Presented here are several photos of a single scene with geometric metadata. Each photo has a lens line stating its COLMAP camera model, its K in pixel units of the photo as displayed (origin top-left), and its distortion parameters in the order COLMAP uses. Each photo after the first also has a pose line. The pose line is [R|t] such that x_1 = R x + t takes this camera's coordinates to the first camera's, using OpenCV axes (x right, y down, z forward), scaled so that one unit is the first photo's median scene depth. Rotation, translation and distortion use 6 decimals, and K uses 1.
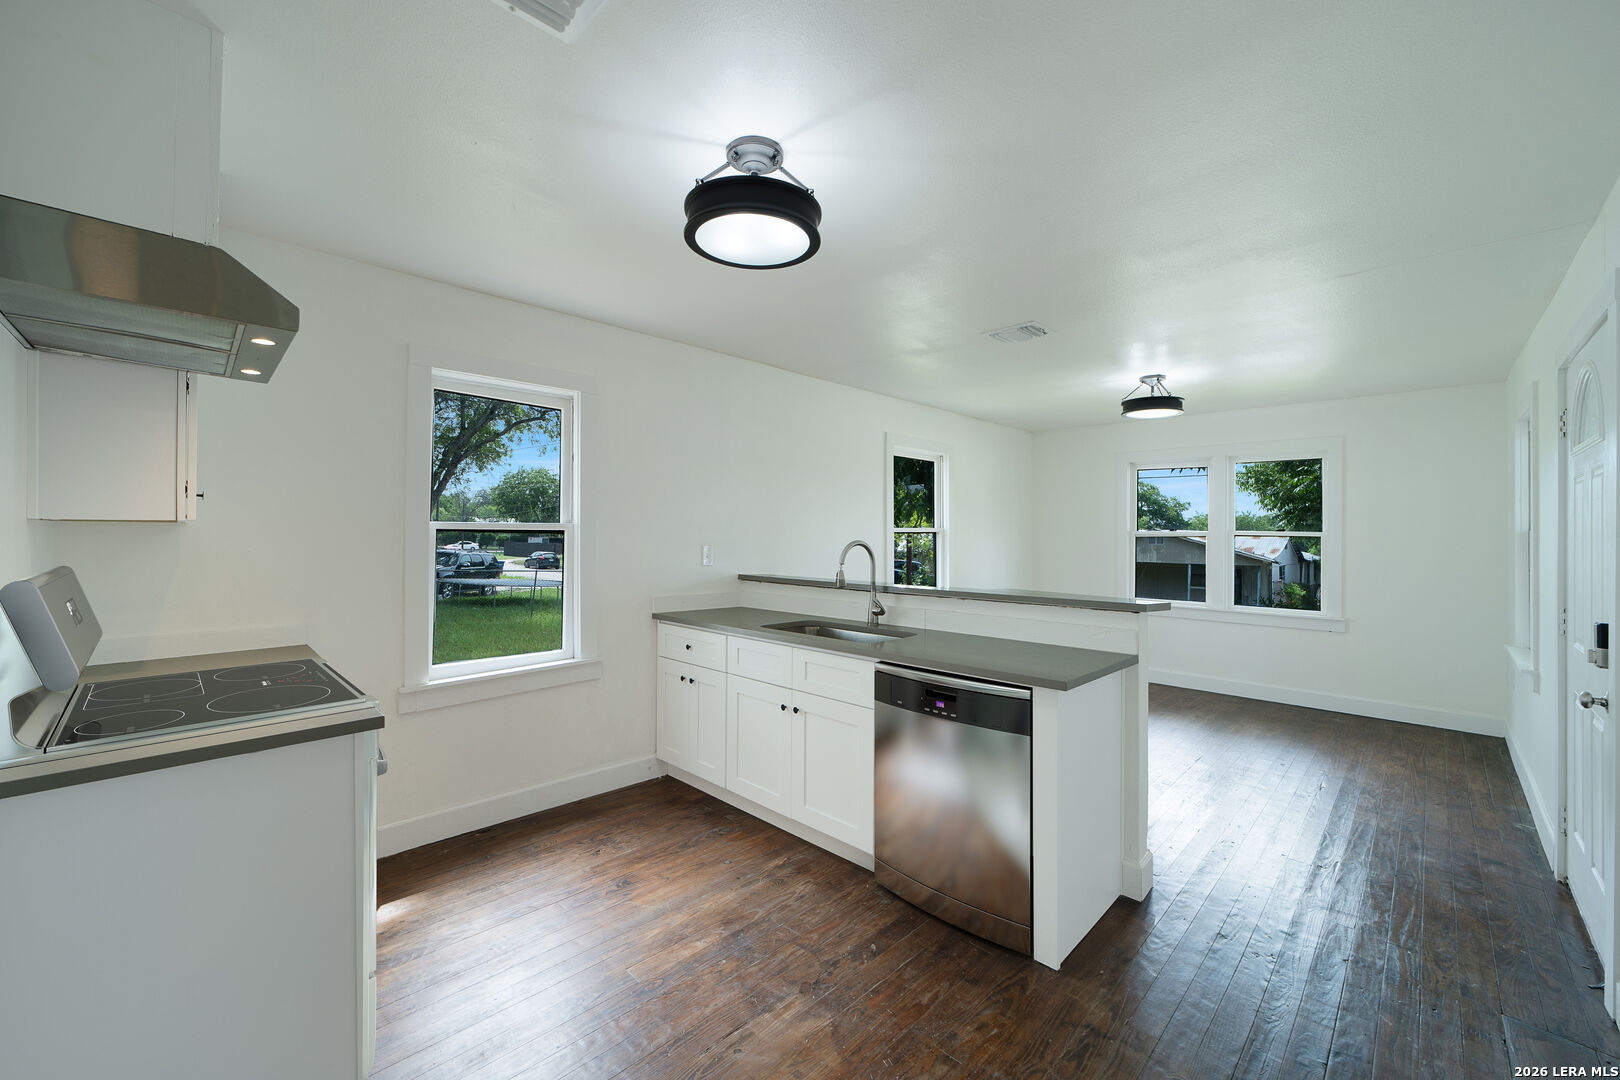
lens RADIAL K [[637.7, 0, 804.5], [0, 637.7, 527.0], [0, 0, 1]] dist [0.000259, 0.000079]
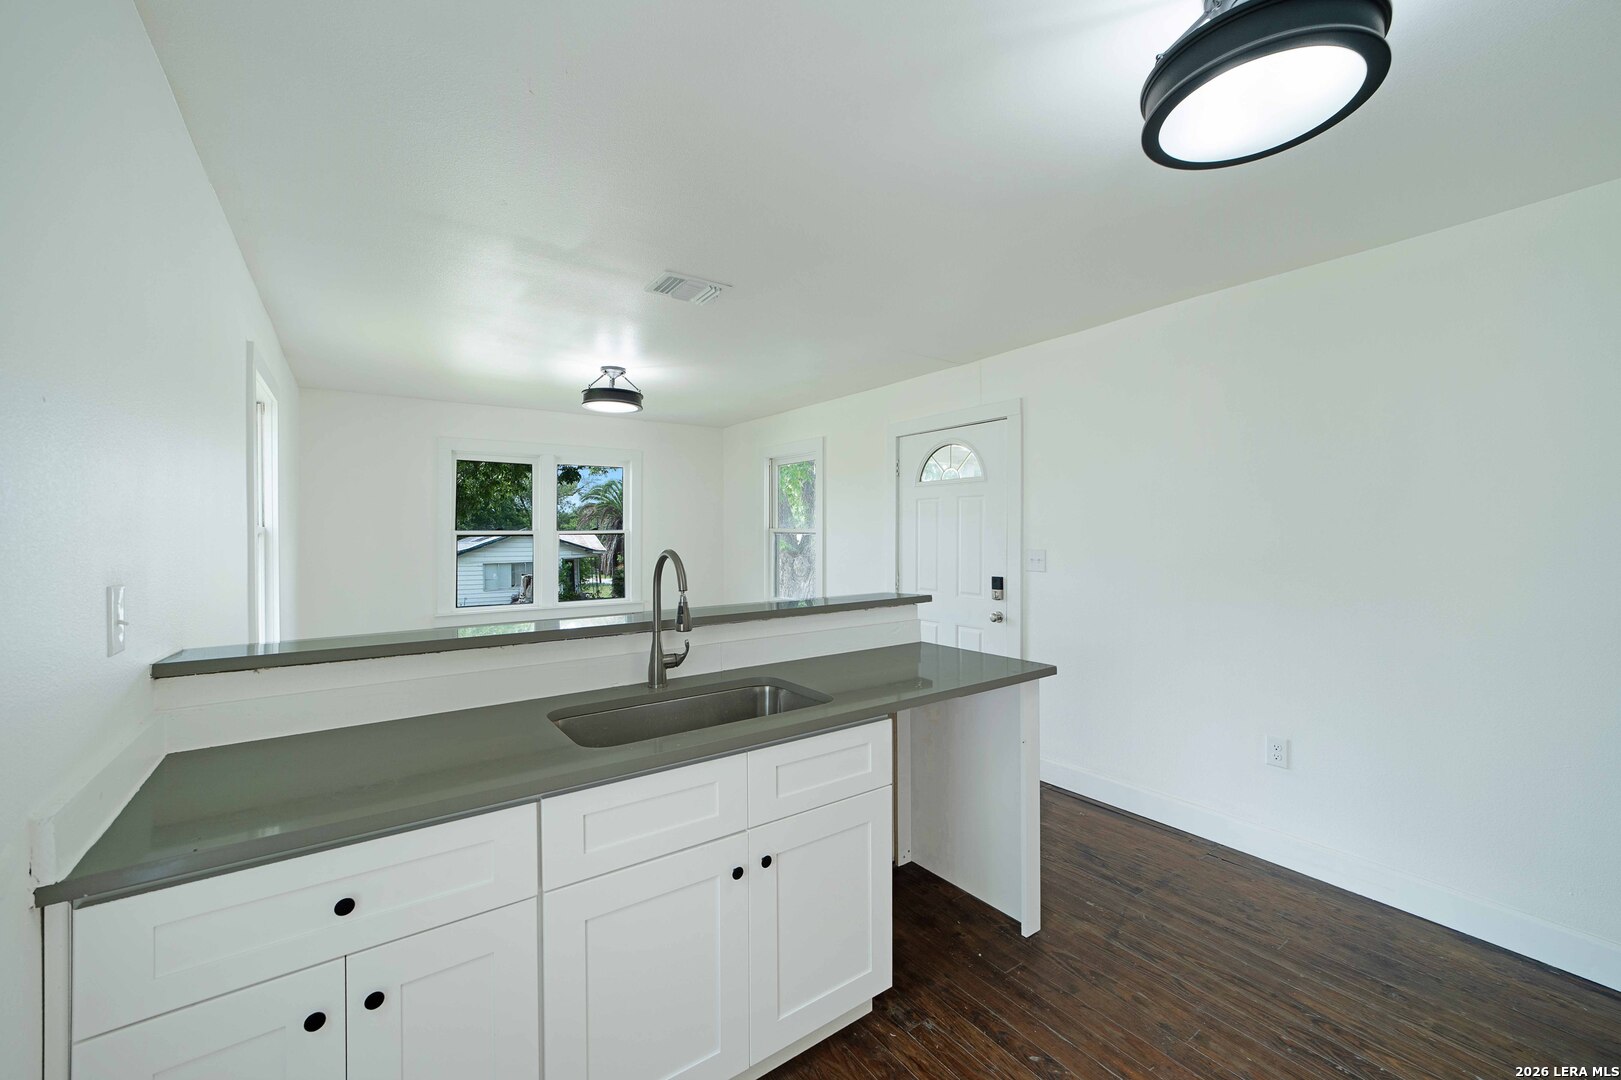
lens RADIAL K [[638.1, 0, 805.0], [0, 638.1, 527.0], [0, 0, 1]] dist [0.000259, 0.000079]
pose [[0.177655, -0.000498, 0.984093, -0.344453], [-0.002140, 0.999997, 0.000892, -0.000755], [-0.984091, -0.002264, 0.177653, 0.545179]]
